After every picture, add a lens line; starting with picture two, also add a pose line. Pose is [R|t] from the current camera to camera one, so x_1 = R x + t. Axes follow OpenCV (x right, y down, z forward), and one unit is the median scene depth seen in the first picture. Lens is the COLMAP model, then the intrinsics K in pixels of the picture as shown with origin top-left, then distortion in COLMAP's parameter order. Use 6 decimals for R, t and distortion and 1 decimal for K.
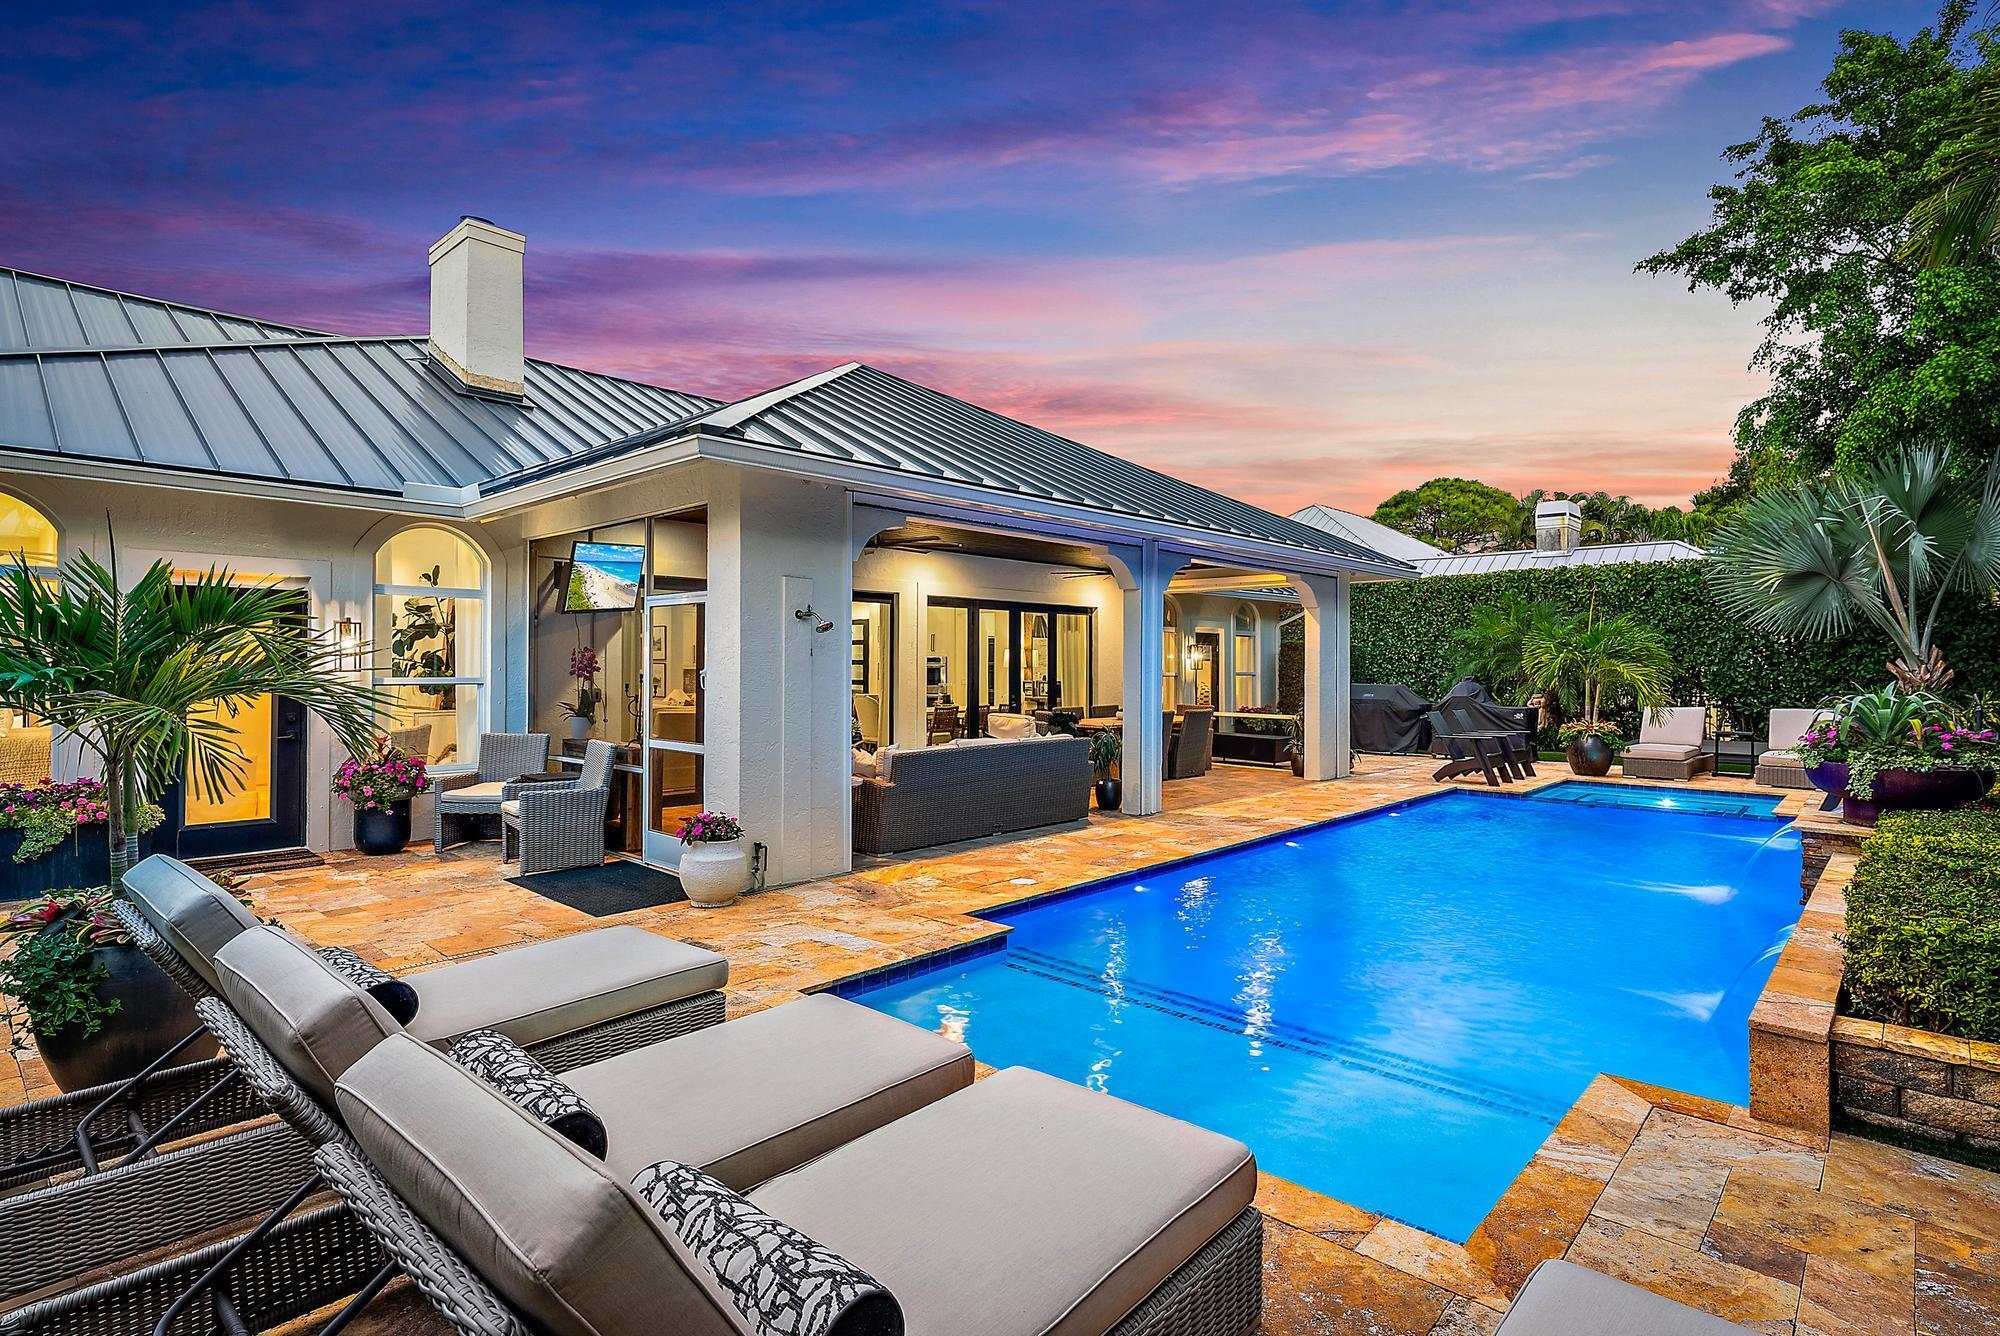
lens RADIAL K [[973.1, 0, 999.9], [0, 973.1, 654.1], [0, 0, 1]] dist [-0.002791, -0.000227]
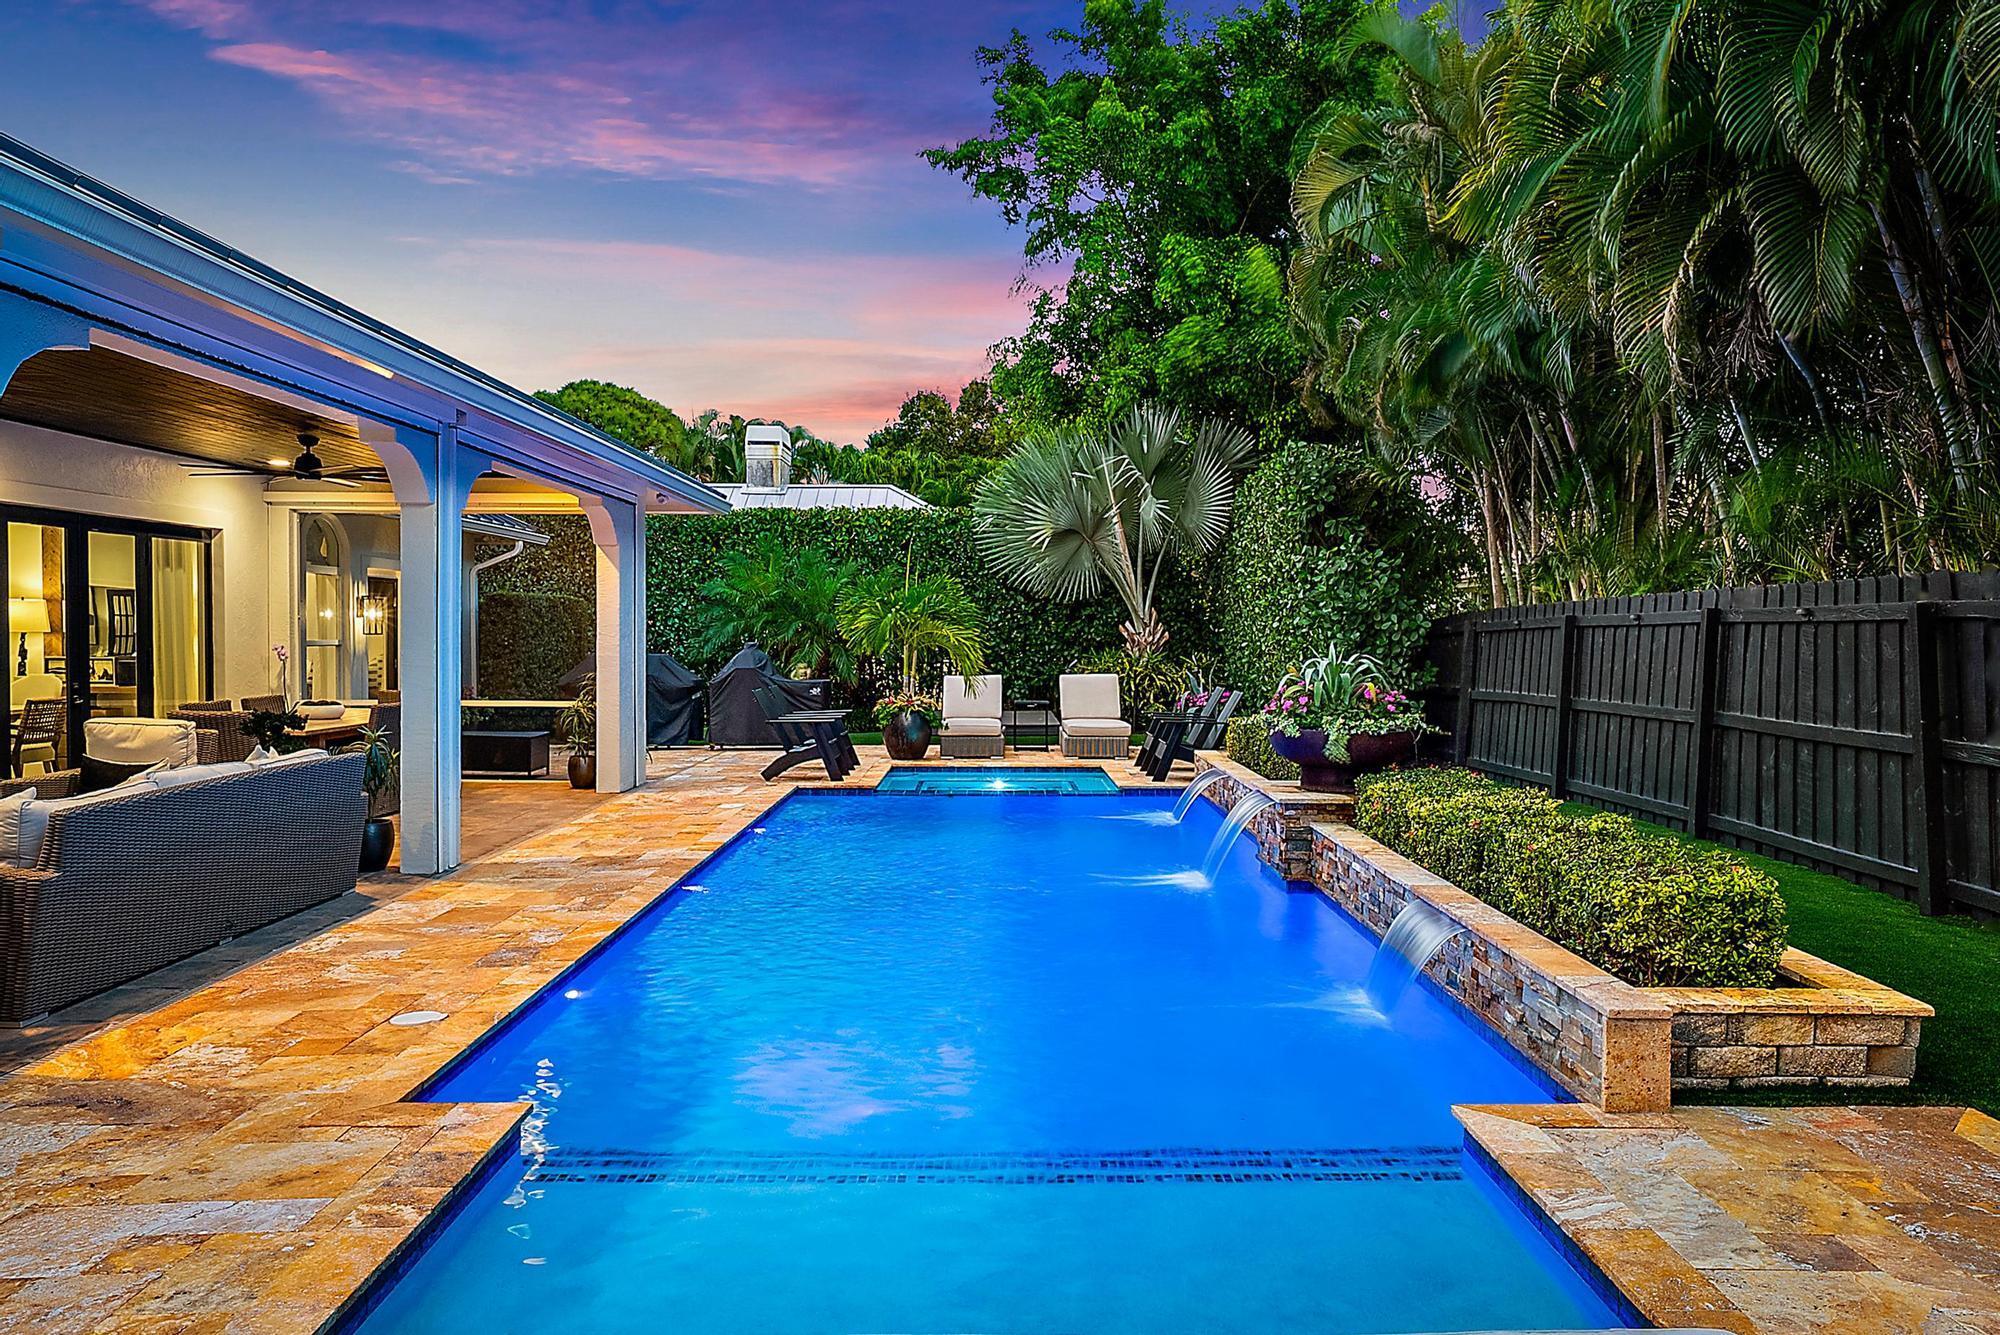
lens RADIAL K [[1332.8, 0, 1000.0], [0, 1332.8, 667.5], [0, 0, 1]] dist [-0.002137, -0.002661]
pose [[0.734681, -0.020462, 0.678104, -0.104145], [-0.007734, 0.999227, 0.038531, 0.000609], [-0.678369, -0.033553, 0.733955, 0.093999]]
